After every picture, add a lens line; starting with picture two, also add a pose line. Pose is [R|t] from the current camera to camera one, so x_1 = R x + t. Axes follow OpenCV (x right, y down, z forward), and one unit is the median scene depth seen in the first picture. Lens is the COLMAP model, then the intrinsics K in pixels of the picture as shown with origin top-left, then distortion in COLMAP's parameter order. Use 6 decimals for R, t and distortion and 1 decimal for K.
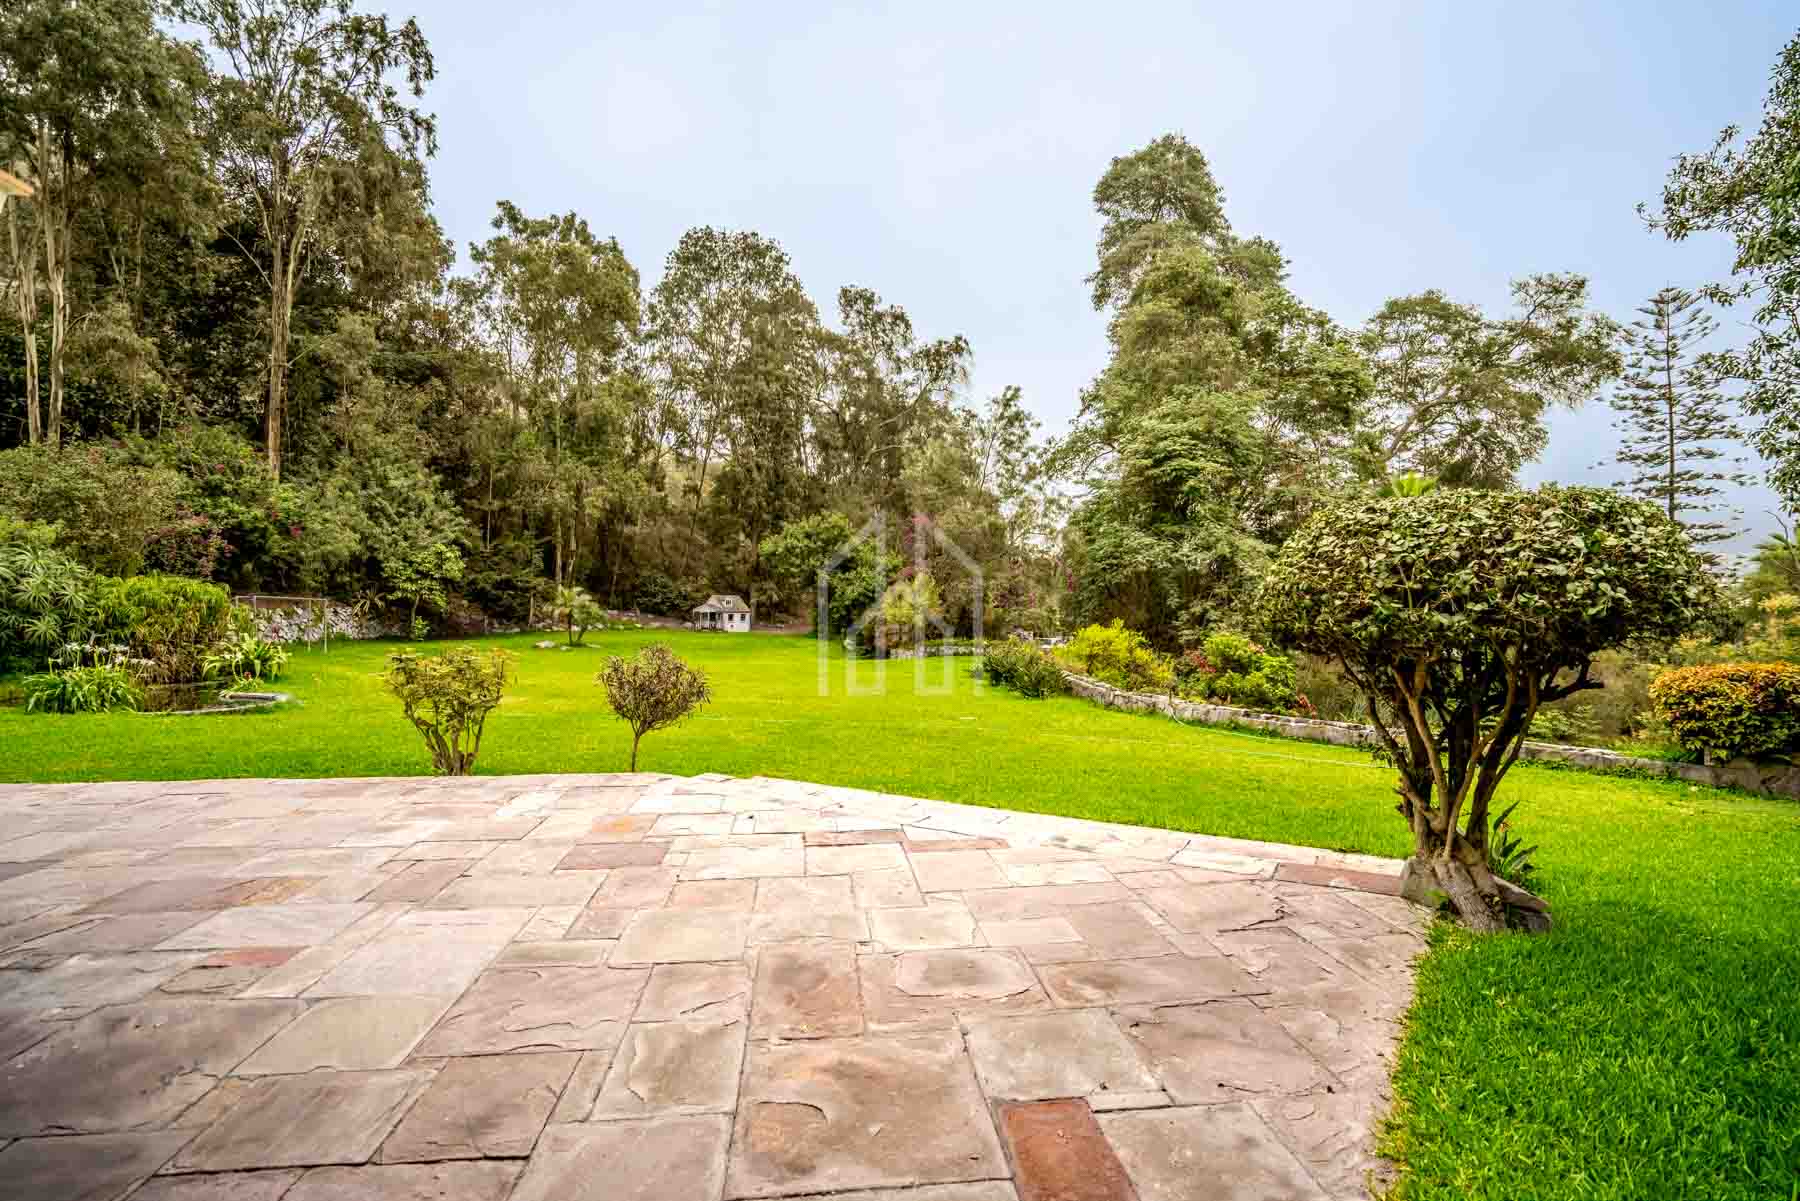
lens RADIAL K [[824.0, 0, 900.0], [0, 824.0, 600.5], [0, 0, 1]] dist [-0.059199, 0.022435]
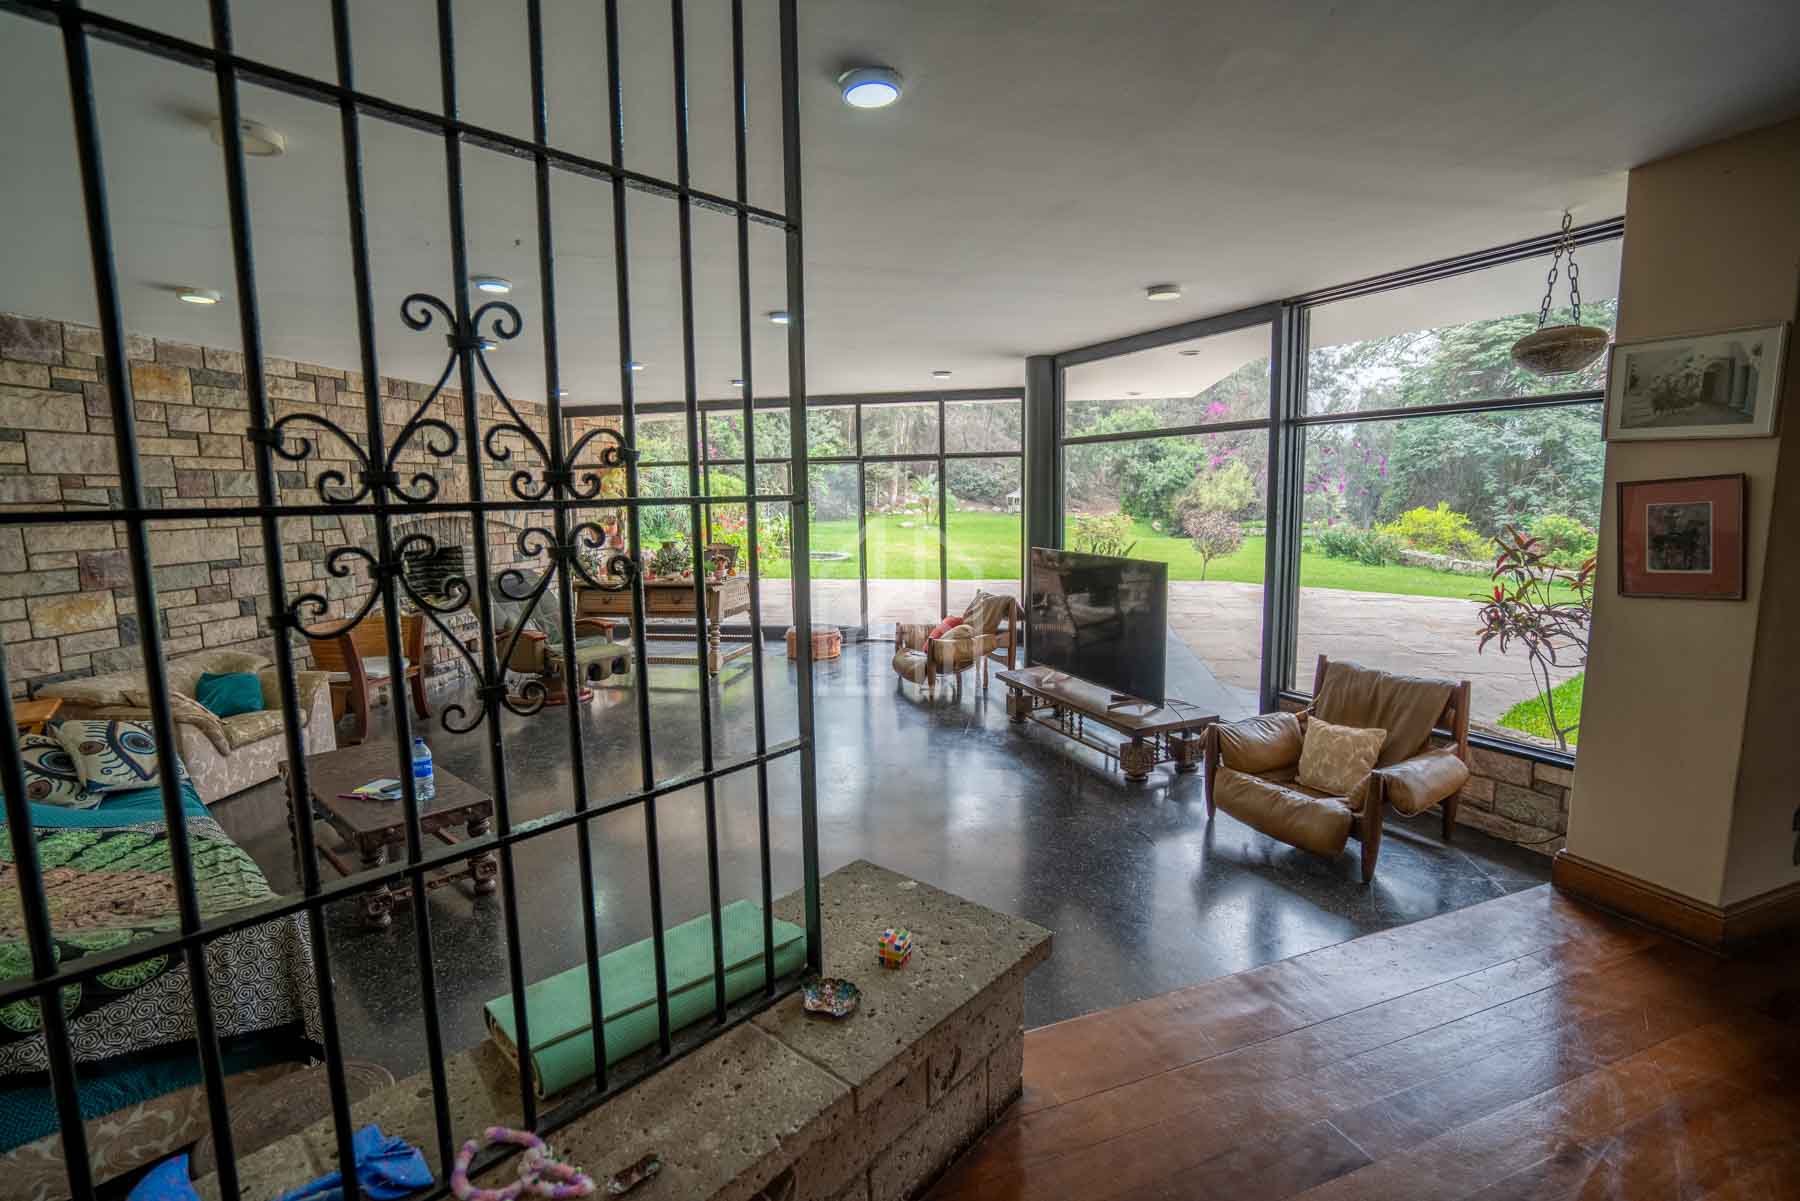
lens RADIAL K [[824.0, 0, 900.0], [0, 824.0, 600.5], [0, 0, 1]] dist [-0.059199, 0.022435]
pose [[0.959268, 0.029753, -0.280925, -0.089141], [0.008806, 0.990806, 0.135005, 0.000247], [0.282359, -0.131980, 0.950187, -0.179685]]
